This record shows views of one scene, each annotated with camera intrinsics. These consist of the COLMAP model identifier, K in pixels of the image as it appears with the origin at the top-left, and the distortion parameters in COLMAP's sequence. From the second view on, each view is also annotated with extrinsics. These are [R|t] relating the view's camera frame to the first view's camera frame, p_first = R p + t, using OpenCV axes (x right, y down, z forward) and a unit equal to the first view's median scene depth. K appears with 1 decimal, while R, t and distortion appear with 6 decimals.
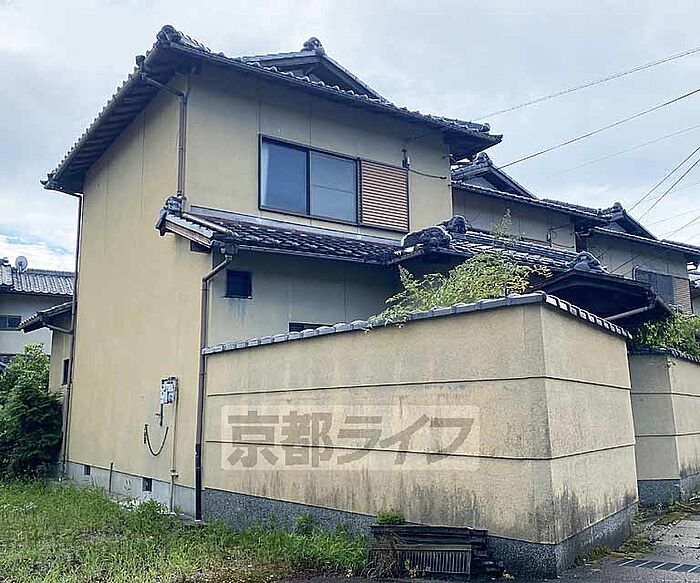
lens RADIAL K [[696.1, 0, 345.2], [0, 696.1, 289.7], [0, 0, 1]] dist [0.053648, 0.000000]
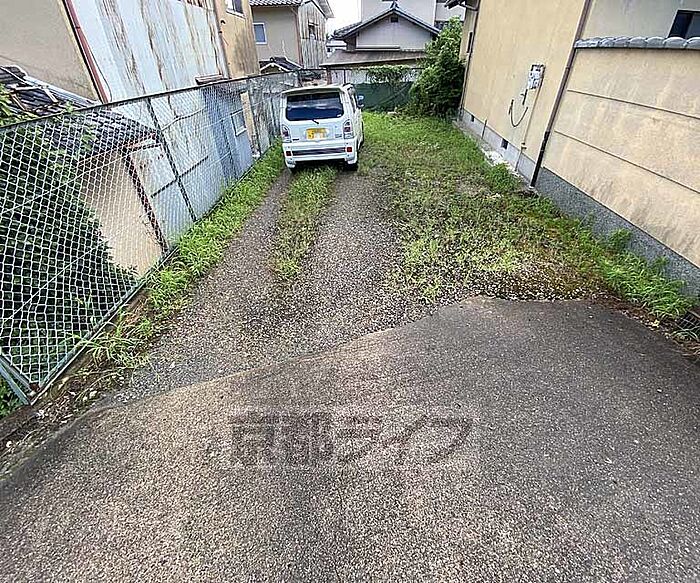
lens RADIAL K [[317.8, 0, 362.4], [0, 317.8, 296.3], [0, 0, 1]] dist [0.008828, -0.015106]
pose [[0.798265, 0.372676, -0.473166, -0.072377], [0.096534, 0.696271, 0.711258, -0.019777], [0.594521, -0.613449, 0.519832, 0.233427]]
